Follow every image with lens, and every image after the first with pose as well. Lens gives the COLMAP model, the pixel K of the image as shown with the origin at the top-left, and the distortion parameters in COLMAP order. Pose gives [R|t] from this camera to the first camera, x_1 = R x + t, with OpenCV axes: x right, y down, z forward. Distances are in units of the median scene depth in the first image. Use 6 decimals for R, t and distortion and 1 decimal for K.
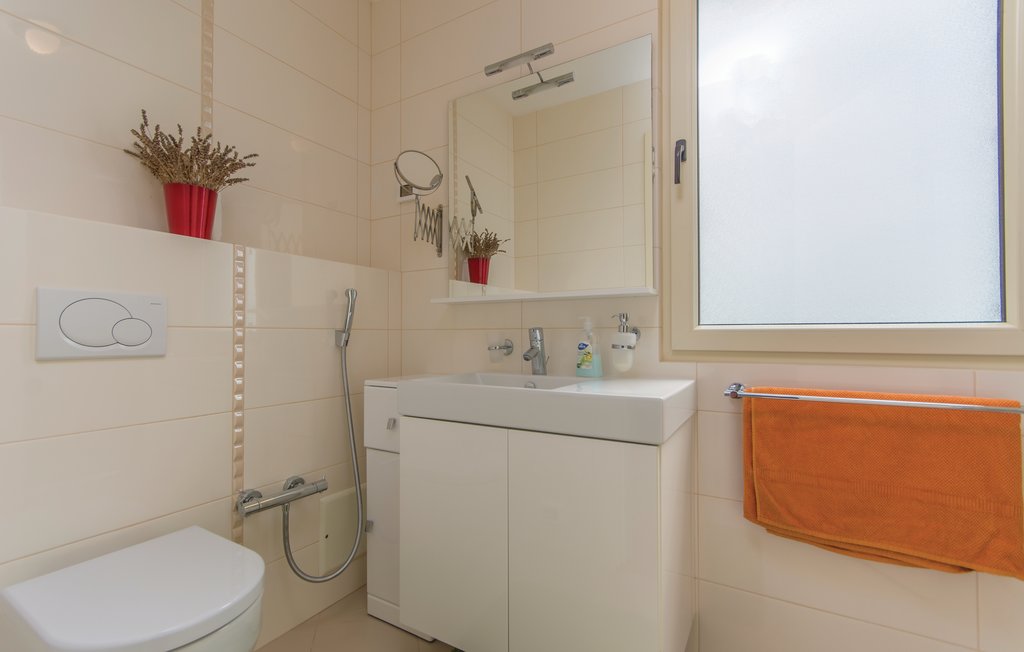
lens RADIAL K [[466.2, 0, 510.7], [0, 466.2, 326.4], [0, 0, 1]] dist [-0.001028, -0.000999]
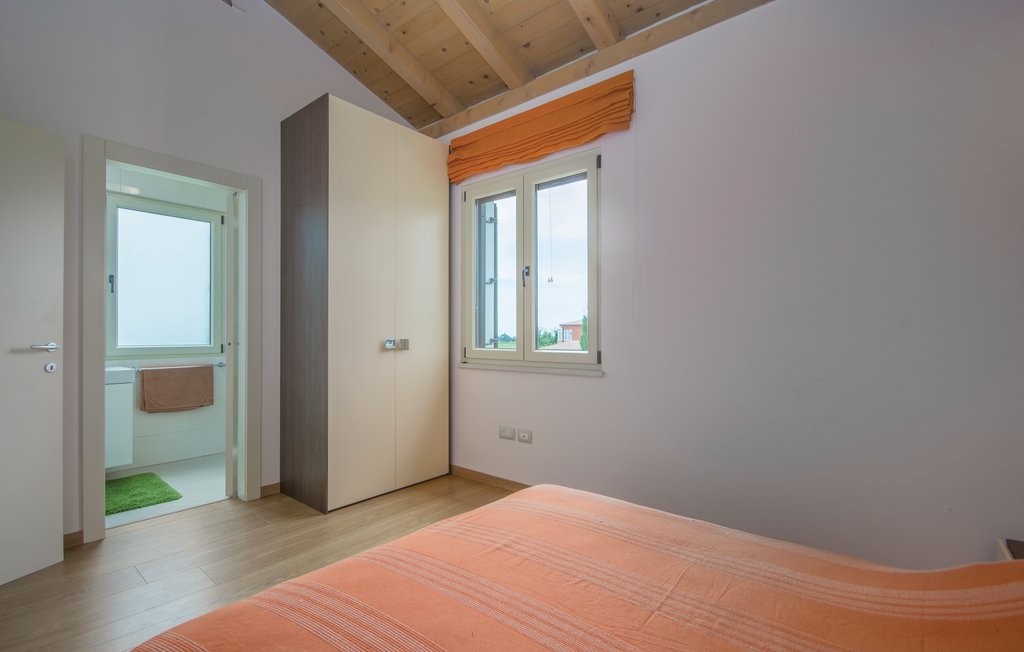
lens RADIAL K [[466.2, 0, 510.7], [0, 466.2, 329.6], [0, 0, 1]] dist [-0.001028, -0.000999]
pose [[0.140267, 0.011632, 0.990045, -2.194822], [-0.008307, 0.999910, -0.010571, -0.100822], [-0.990079, -0.006742, 0.140351, -1.824928]]
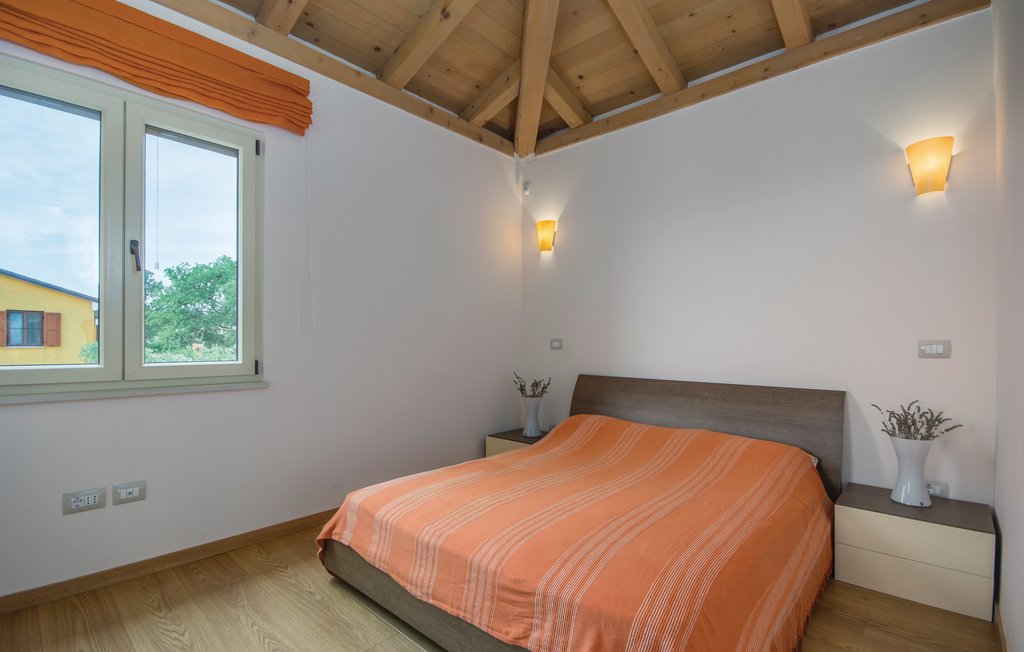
lens RADIAL K [[466.2, 0, 518.7], [0, 466.2, 344.6], [0, 0, 1]] dist [-0.001028, -0.000999]
pose [[-0.983858, -0.000307, 0.178951, -0.226572], [-0.001854, 0.999962, -0.008474, -0.042558], [-0.178942, -0.008669, -0.983821, 2.195087]]
